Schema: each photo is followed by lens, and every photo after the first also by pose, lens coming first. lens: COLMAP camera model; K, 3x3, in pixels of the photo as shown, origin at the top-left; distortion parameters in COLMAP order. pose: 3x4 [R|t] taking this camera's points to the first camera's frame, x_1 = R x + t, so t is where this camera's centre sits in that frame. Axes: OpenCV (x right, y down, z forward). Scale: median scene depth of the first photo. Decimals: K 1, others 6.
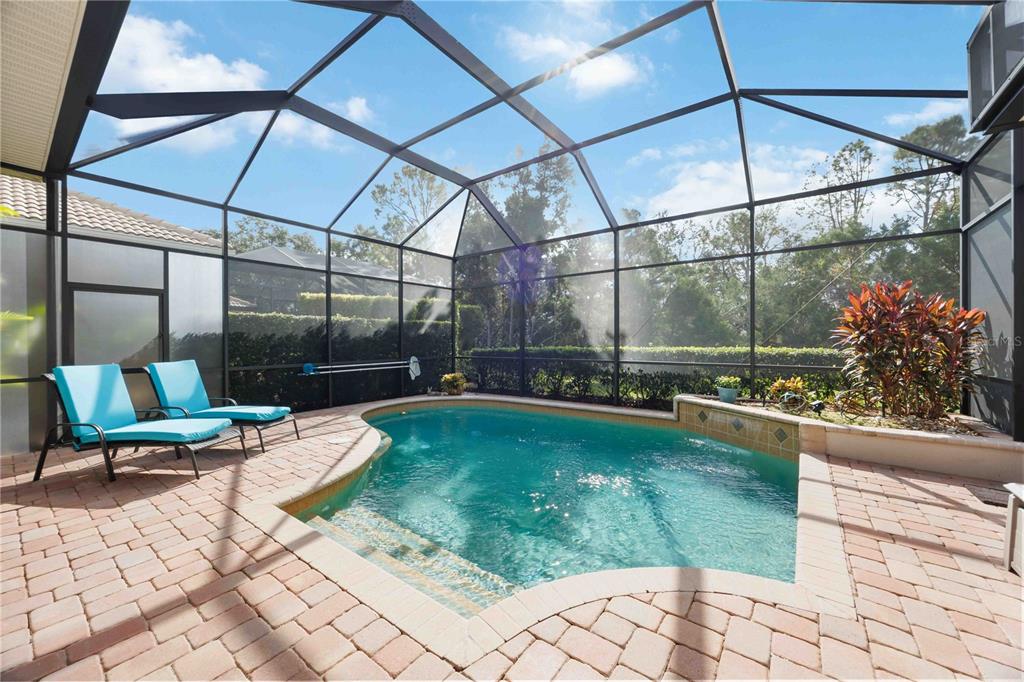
lens RADIAL K [[393.9, 0, 507.4], [0, 393.9, 344.8], [0, 0, 1]] dist [-0.010031, 0.000078]
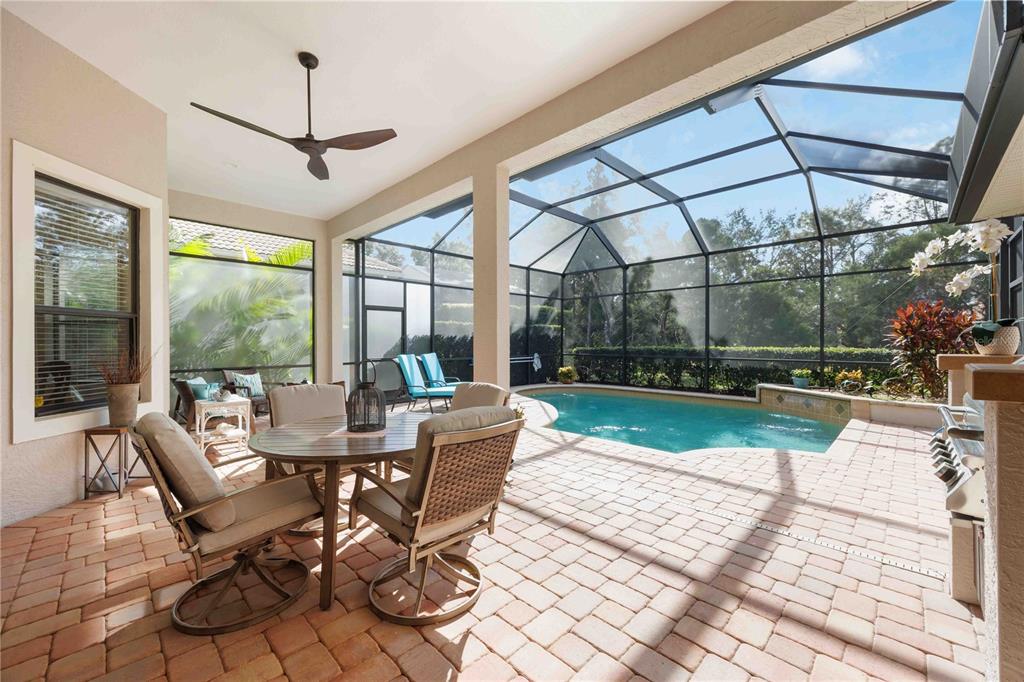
lens RADIAL K [[393.9, 0, 511.0], [0, 393.9, 339.2], [0, 0, 1]] dist [-0.010031, 0.000078]
pose [[0.989545, 0.003989, -0.144169, -0.203239], [-0.005820, 0.999908, -0.012281, 0.001096], [0.144107, 0.012992, 0.989477, -0.422684]]
